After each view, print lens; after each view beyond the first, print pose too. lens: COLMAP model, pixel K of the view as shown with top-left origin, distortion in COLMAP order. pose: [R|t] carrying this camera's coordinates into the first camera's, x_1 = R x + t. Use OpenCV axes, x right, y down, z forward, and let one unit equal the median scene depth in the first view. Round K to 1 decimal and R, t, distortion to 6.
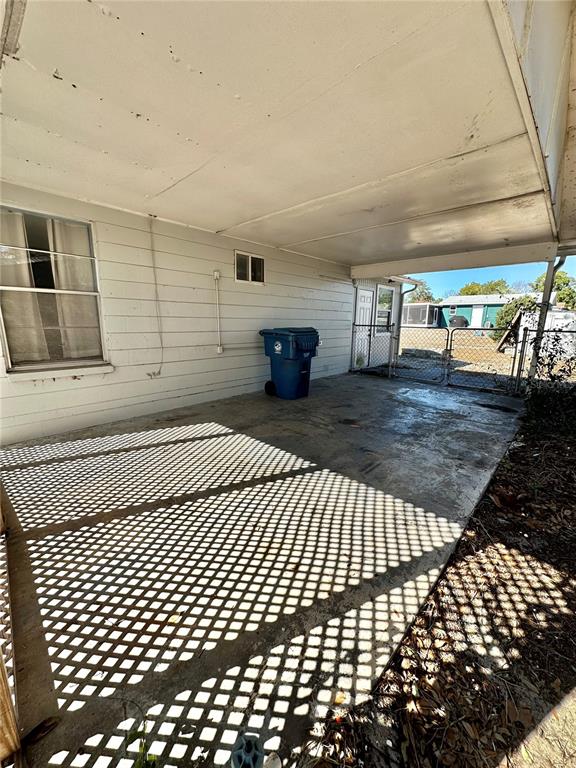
lens RADIAL K [[304.3, 0, 288.9], [0, 304.3, 384.0], [0, 0, 1]] dist [-0.001576, -0.000144]
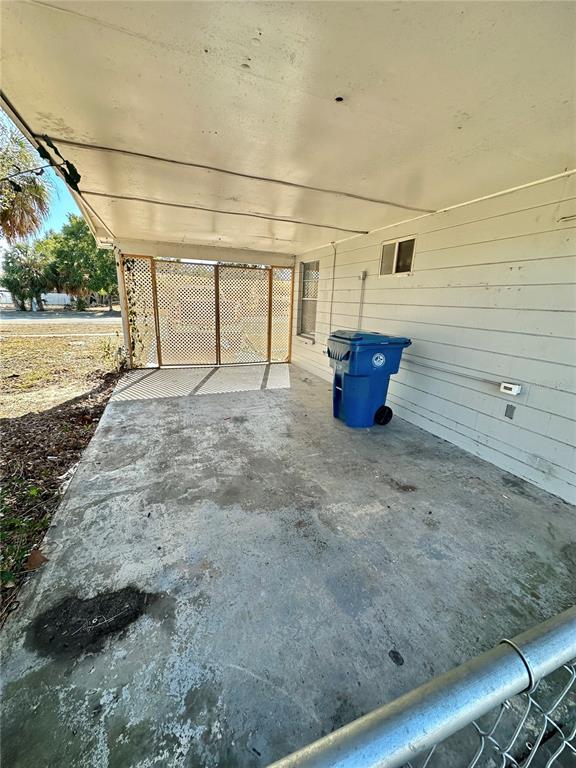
lens RADIAL K [[304.3, 0, 288.9], [0, 304.3, 384.0], [0, 0, 1]] dist [-0.001576, -0.000144]
pose [[-0.415789, 0.215799, -0.883487, 1.014708], [-0.229135, 0.915246, 0.331393, -0.359156], [0.880123, 0.340228, -0.331102, 1.473466]]
